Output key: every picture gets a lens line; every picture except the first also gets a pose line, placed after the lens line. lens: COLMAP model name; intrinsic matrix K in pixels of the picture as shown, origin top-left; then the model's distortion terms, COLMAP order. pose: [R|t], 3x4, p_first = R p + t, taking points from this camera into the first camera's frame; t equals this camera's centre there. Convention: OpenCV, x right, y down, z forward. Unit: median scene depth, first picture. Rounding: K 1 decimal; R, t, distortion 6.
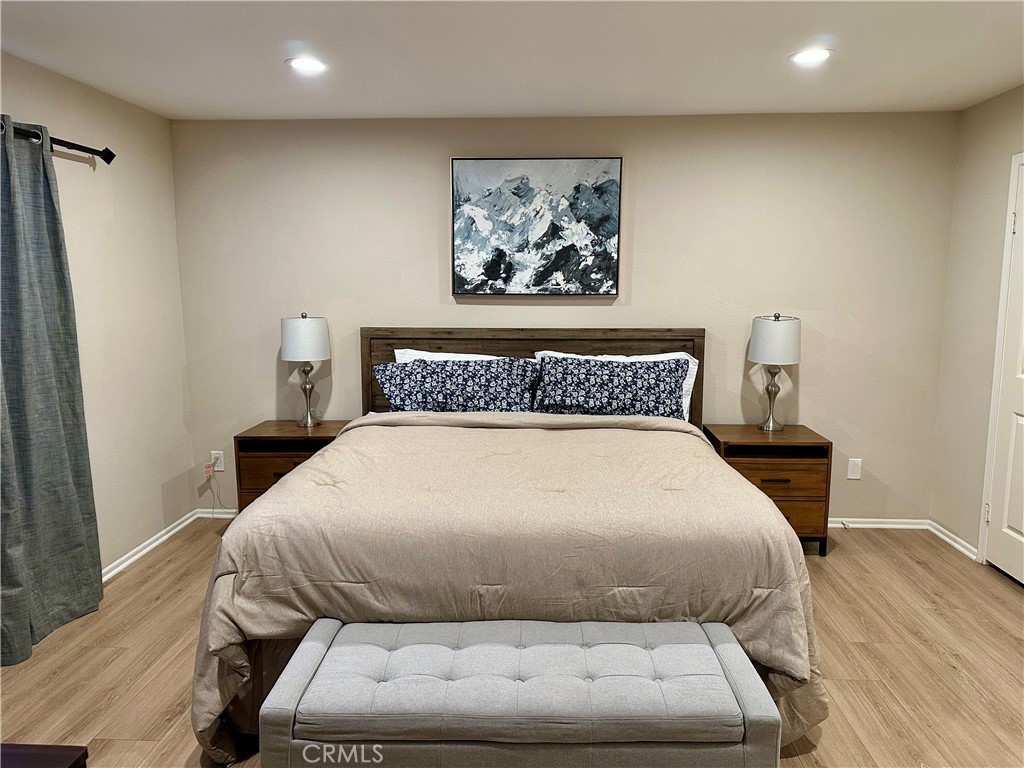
lens RADIAL K [[722.4, 0, 512.0], [0, 722.4, 384.0], [0, 0, 1]] dist [0.205935, -0.278776]
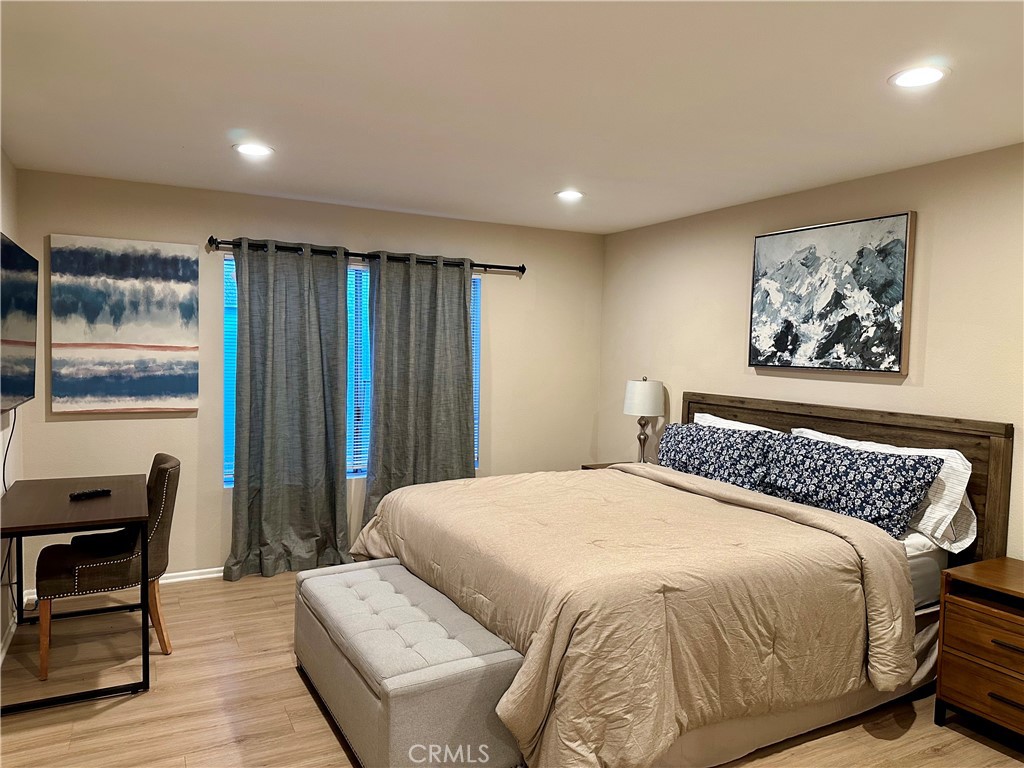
lens RADIAL K [[722.4, 0, 512.0], [0, 722.4, 384.0], [0, 0, 1]] dist [0.205935, -0.278776]
pose [[0.517608, 0.058344, -0.853627, 0.644655], [-0.141433, 0.989782, -0.018110, -0.031816], [0.843848, 0.130104, 0.520571, 0.186528]]
